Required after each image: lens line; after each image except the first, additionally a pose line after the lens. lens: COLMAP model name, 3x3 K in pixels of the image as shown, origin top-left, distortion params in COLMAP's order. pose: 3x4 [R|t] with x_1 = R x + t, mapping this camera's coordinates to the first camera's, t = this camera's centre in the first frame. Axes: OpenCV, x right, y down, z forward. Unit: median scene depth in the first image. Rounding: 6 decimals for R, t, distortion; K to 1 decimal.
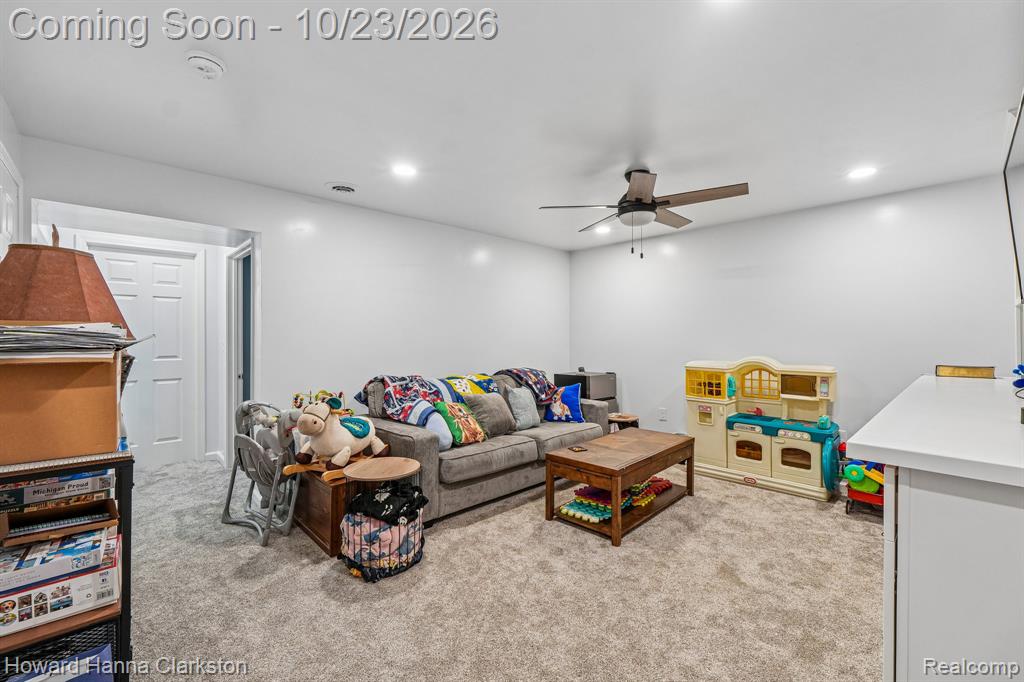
lens RADIAL K [[431.6, 0, 514.1], [0, 431.6, 335.4], [0, 0, 1]] dist [0.003344, -0.000111]
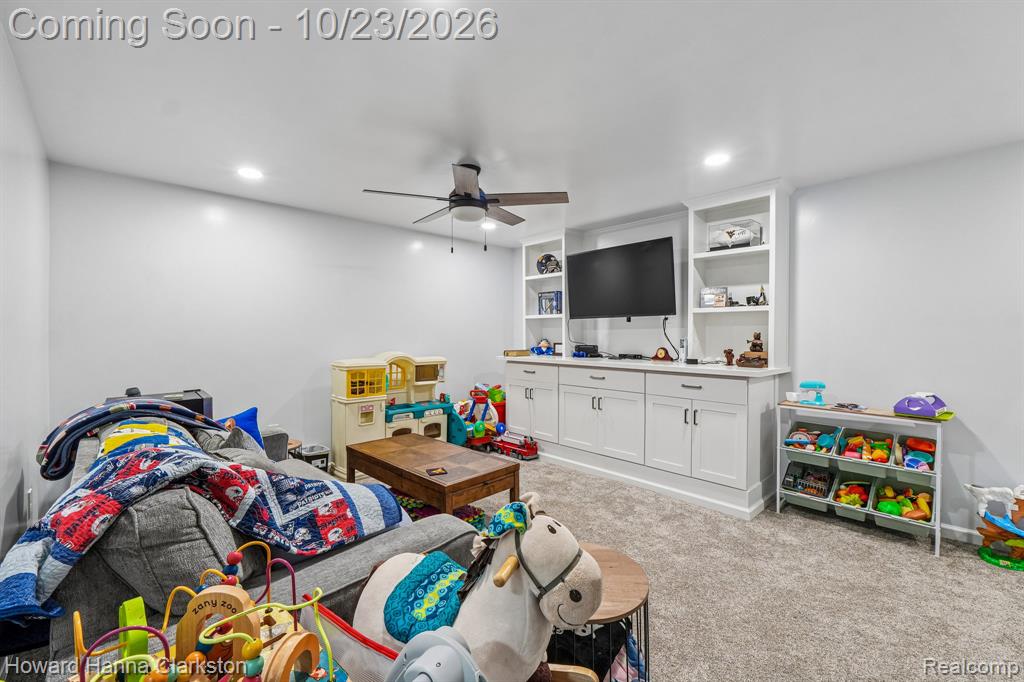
lens RADIAL K [[431.6, 0, 514.1], [0, 431.6, 335.4], [0, 0, 1]] dist [0.003344, -0.000111]
pose [[-0.001615, -0.001413, 0.999998, -0.596698], [-0.006152, 0.999980, 0.001403, 0.003076], [-0.999980, -0.006149, -0.001624, 0.760112]]
